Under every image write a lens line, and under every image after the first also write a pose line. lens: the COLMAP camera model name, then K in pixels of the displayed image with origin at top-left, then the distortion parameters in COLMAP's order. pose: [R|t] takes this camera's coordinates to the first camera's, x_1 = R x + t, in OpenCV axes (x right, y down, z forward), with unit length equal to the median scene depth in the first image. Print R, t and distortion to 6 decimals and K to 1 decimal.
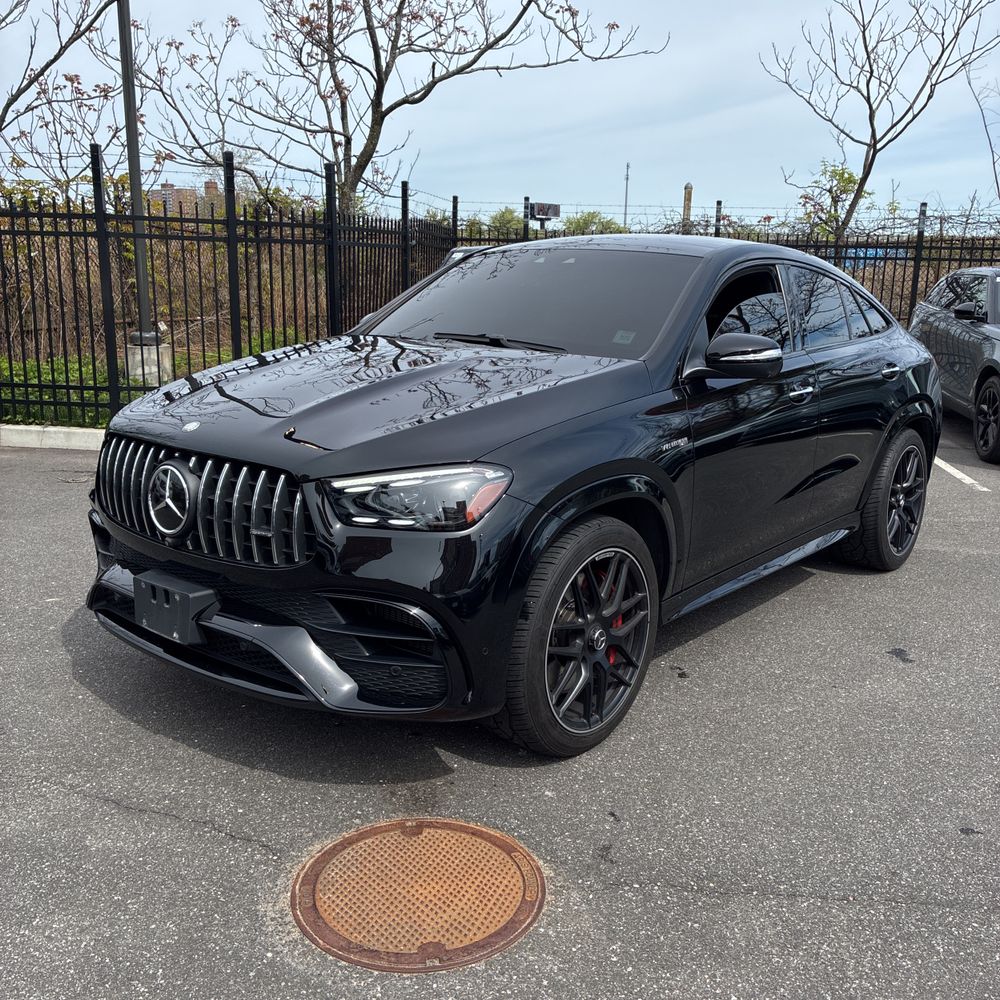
lens RADIAL K [[984.9, 0, 500.0], [0, 984.9, 500.0], [0, 0, 1]] dist [0.023118, -0.005648]
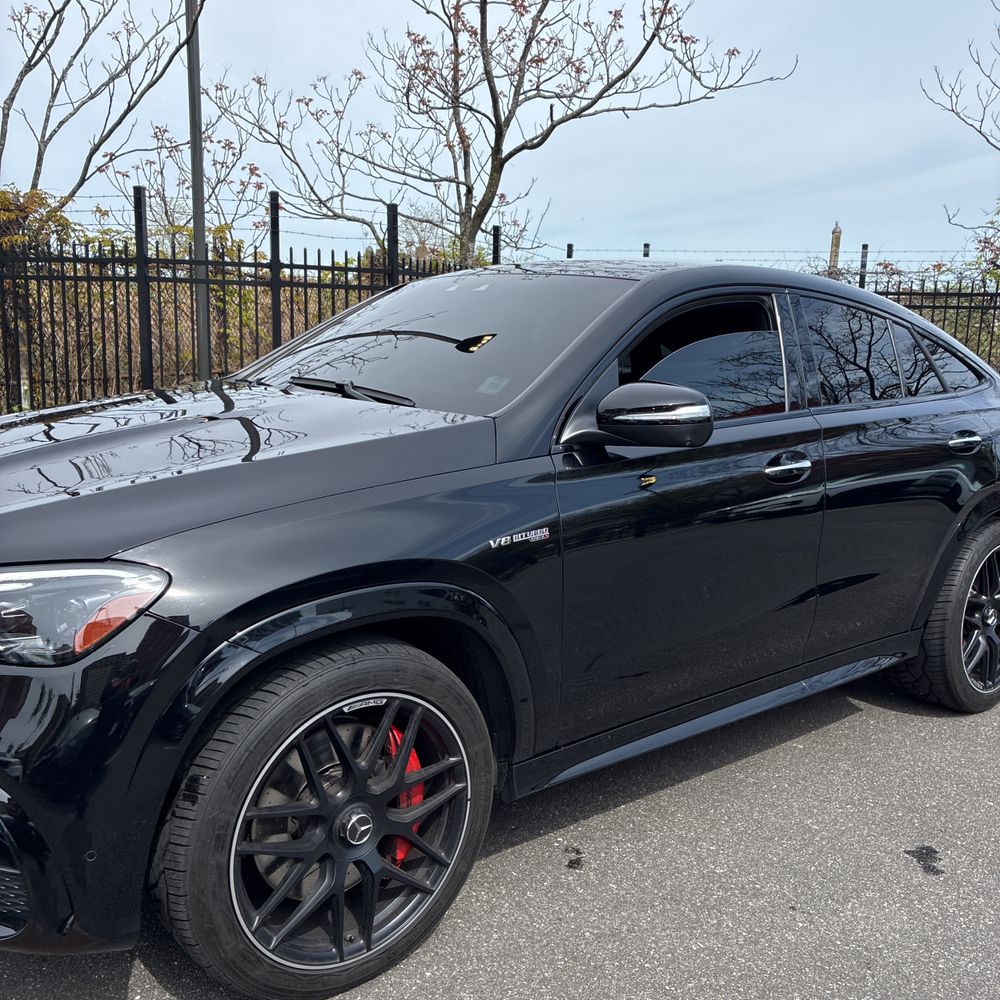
lens RADIAL K [[984.9, 0, 500.0], [0, 984.9, 500.0], [0, 0, 1]] dist [0.023118, -0.005648]
pose [[0.980471, 0.036624, -0.193223, 0.095154], [-0.047841, 0.997410, -0.053708, -0.014897], [0.190755, 0.061903, 0.979684, 0.104231]]
